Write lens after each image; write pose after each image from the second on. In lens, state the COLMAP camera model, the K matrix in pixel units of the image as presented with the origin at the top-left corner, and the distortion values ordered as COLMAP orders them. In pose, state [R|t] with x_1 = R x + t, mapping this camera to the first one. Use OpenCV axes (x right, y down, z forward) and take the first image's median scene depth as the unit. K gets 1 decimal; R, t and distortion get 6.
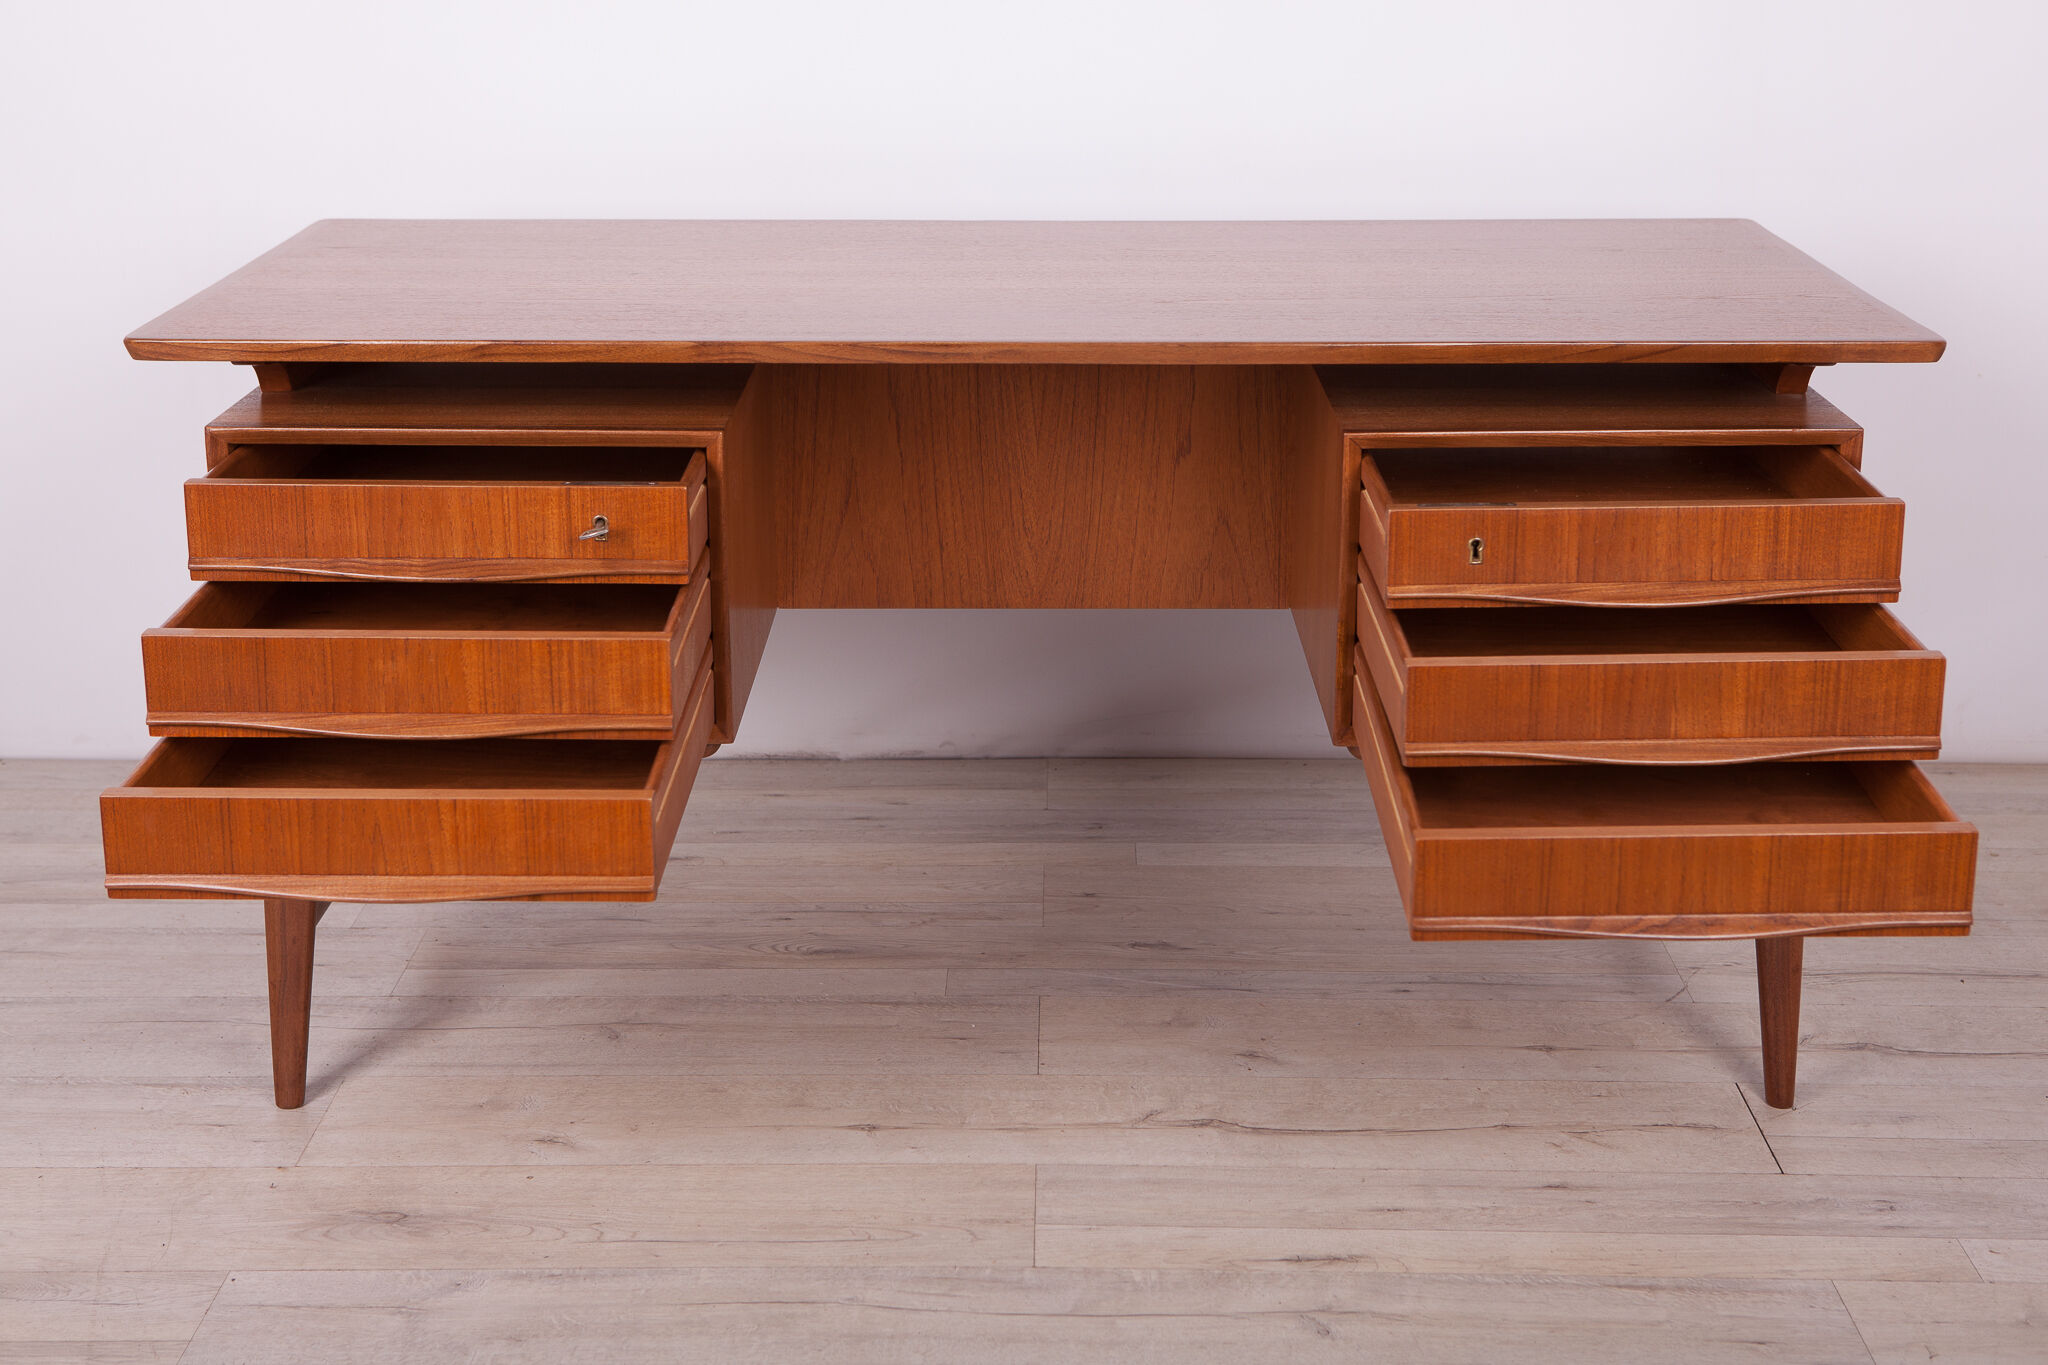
lens RADIAL K [[3194.5, 0, 1017.9], [0, 3194.5, 679.7], [0, 0, 1]] dist [0.068167, 0.000000]
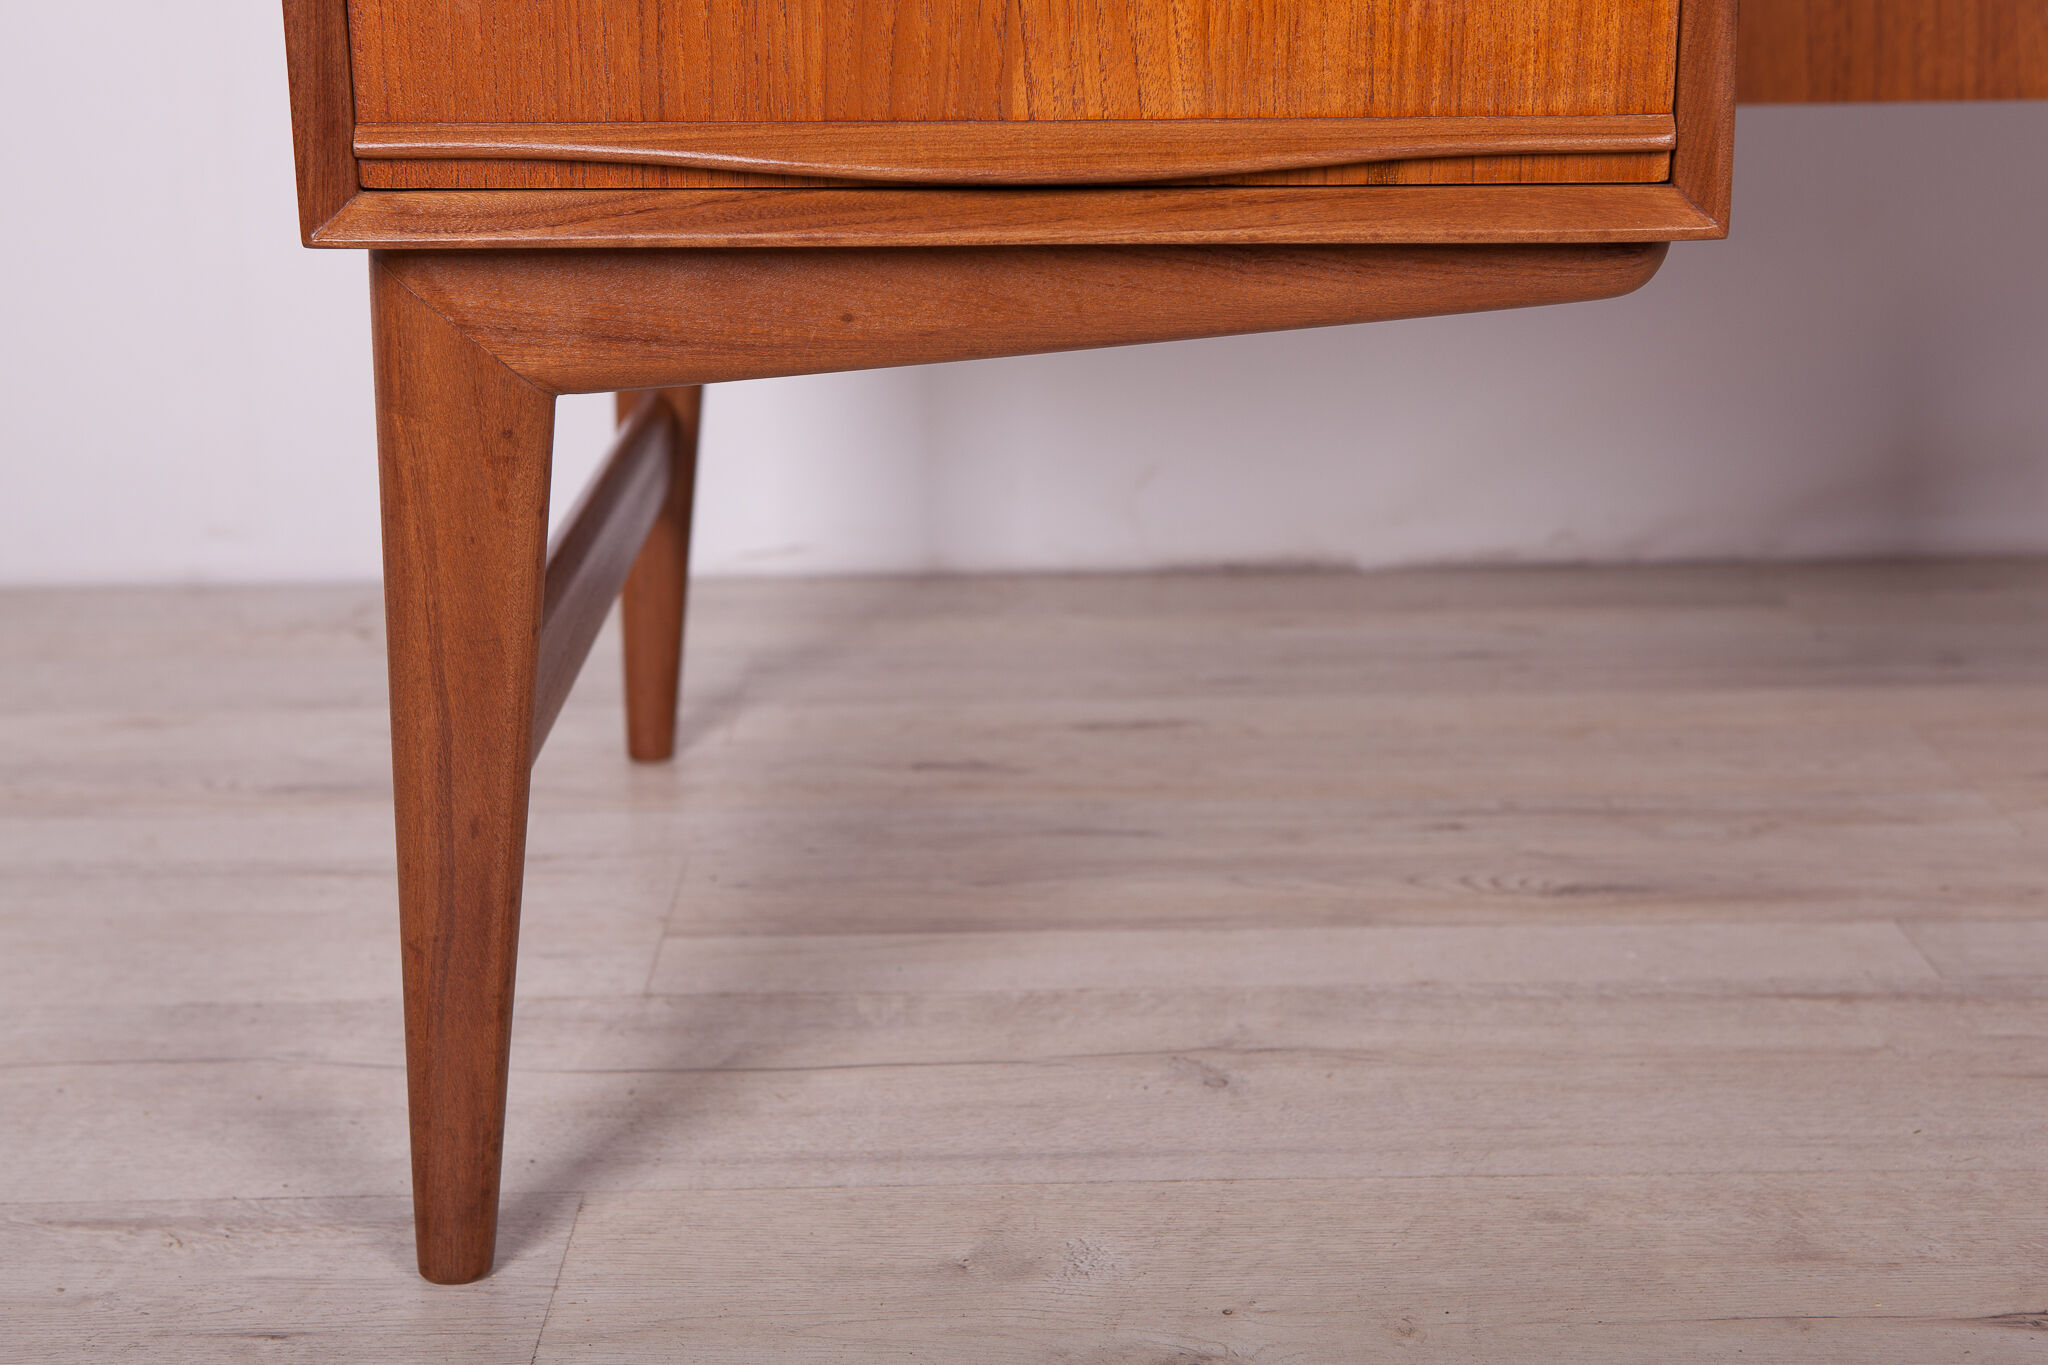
lens RADIAL K [[3194.5, 0, 1021.4], [0, 3194.5, 661.1], [0, 0, 1]] dist [0.068167, 0.000000]
pose [[0.999651, -0.014019, 0.022369, -0.169050], [0.014605, 0.999548, -0.026259, 0.072138], [-0.021991, 0.026576, 0.999405, 0.624047]]
